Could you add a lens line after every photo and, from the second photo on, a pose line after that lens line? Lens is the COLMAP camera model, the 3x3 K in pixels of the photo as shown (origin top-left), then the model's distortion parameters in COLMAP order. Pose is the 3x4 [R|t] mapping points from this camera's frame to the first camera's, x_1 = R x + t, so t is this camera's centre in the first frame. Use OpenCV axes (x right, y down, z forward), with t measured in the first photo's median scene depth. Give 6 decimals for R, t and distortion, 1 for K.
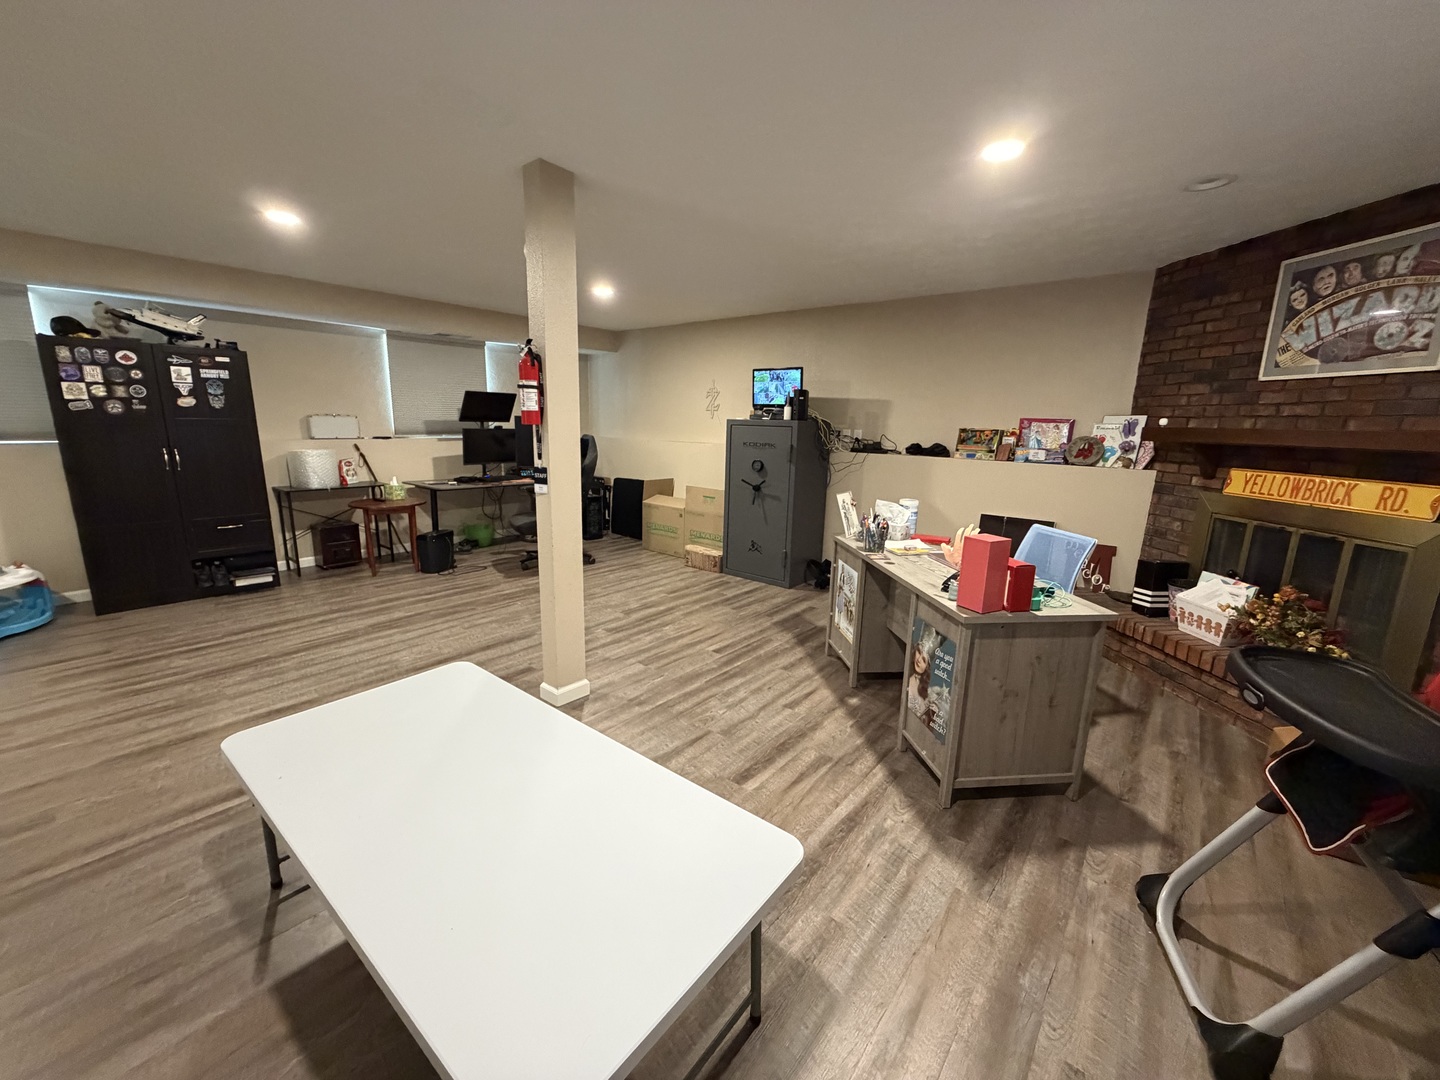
lens RADIAL K [[573.5, 0, 717.7], [0, 573.5, 540.8], [0, 0, 1]] dist [0.002720, -0.000866]
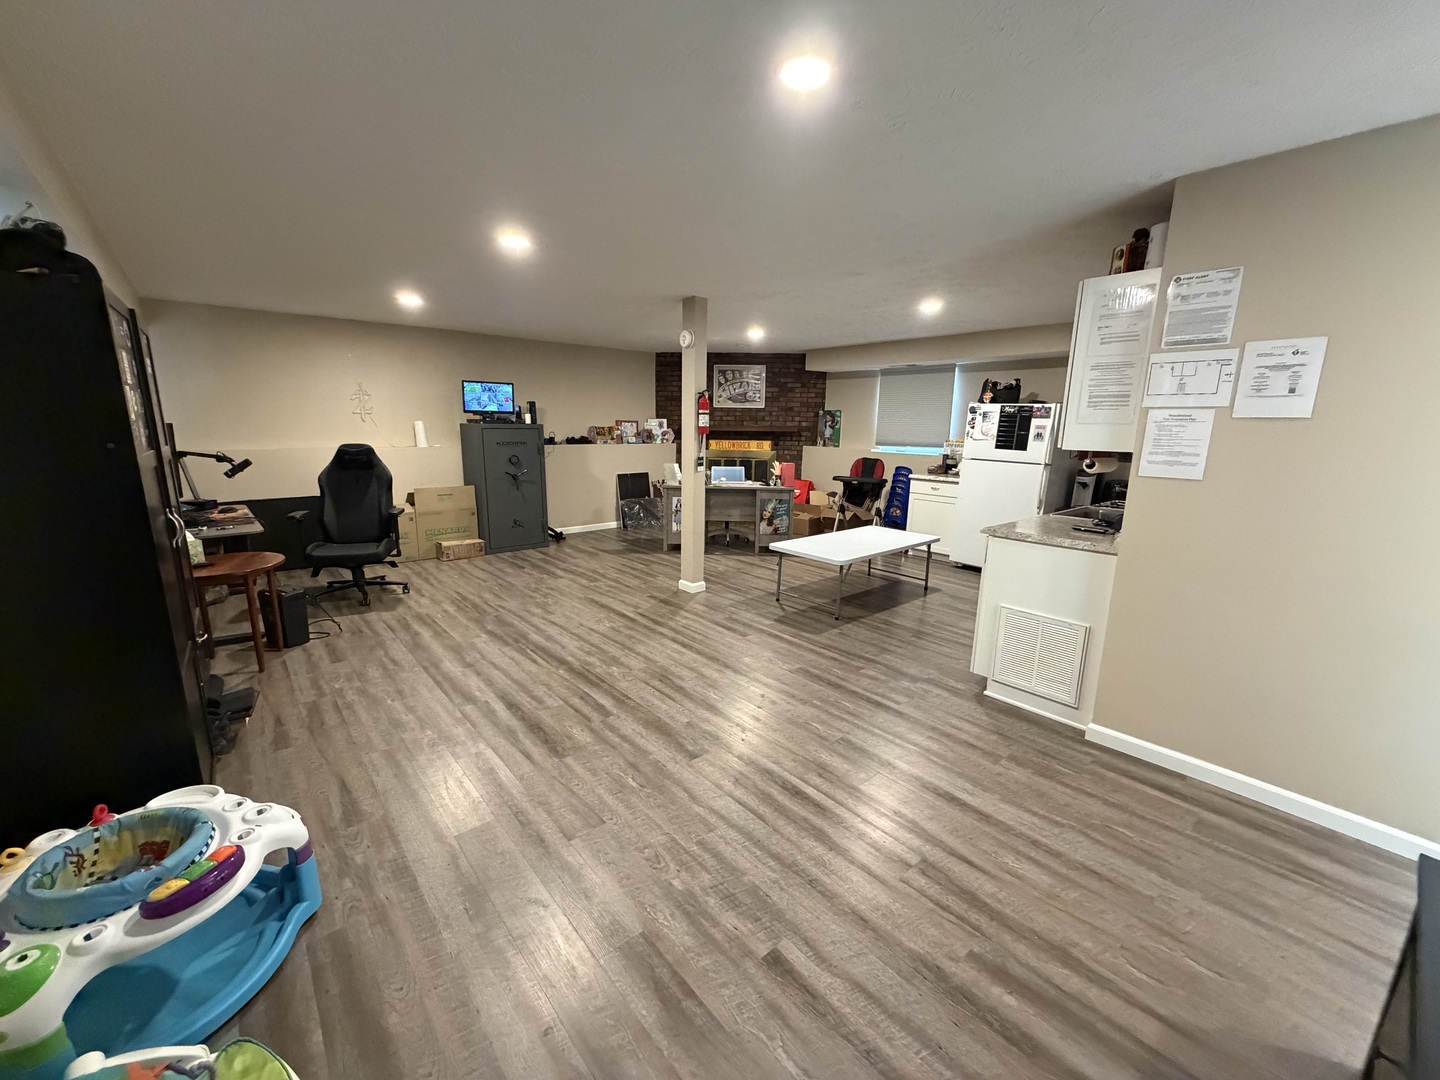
lens RADIAL K [[573.5, 0, 712.4], [0, 573.5, 541.2], [0, 0, 1]] dist [0.002720, -0.000866]
pose [[0.173201, -0.219964, 0.960009, -1.366718], [0.195194, 0.963072, 0.185449, -0.130054], [-0.965350, 0.155268, 0.209740, 0.403756]]
